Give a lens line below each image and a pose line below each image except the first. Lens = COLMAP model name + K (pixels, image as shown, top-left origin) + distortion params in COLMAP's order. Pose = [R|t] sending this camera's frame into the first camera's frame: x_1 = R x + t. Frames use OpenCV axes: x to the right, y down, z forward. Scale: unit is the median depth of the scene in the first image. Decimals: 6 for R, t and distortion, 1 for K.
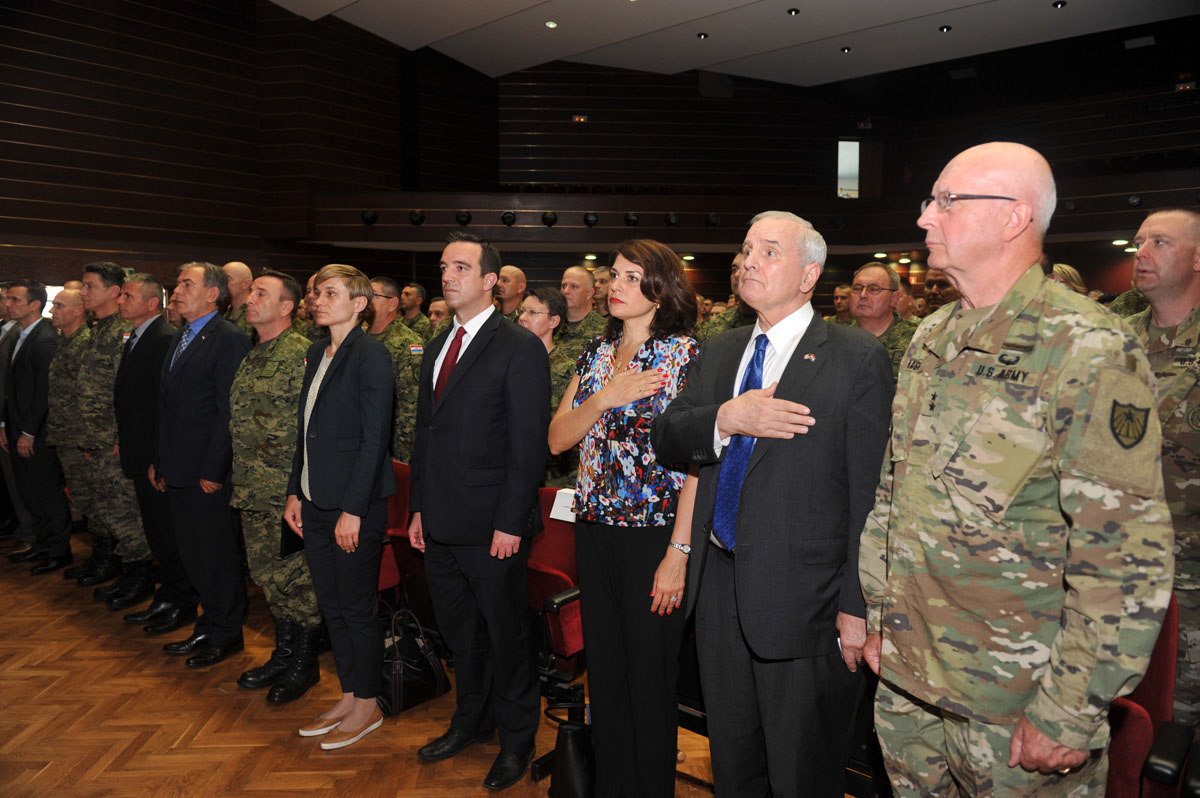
lens RADIAL K [[834.3, 0, 600.2], [0, 834.3, 403.3], [0, 0, 1]] dist [0.041130, -0.000765]
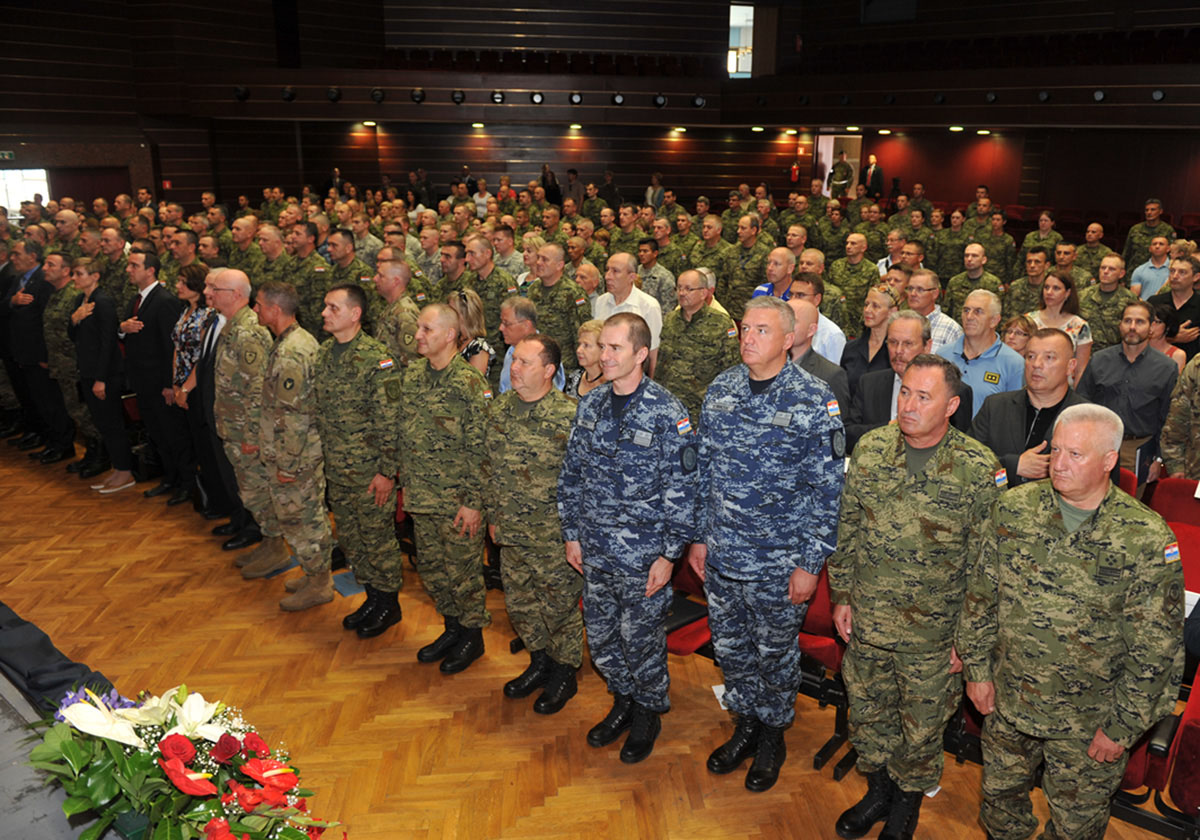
lens RADIAL K [[868.6, 0, 599.7], [0, 868.6, 418.8], [0, 0, 1]] dist [-0.007283, 0.001604]
pose [[0.998245, -0.006068, 0.058914, 0.612481], [-0.004588, 0.983825, 0.179075, -0.125485], [-0.059048, -0.179030, 0.982070, -0.901794]]
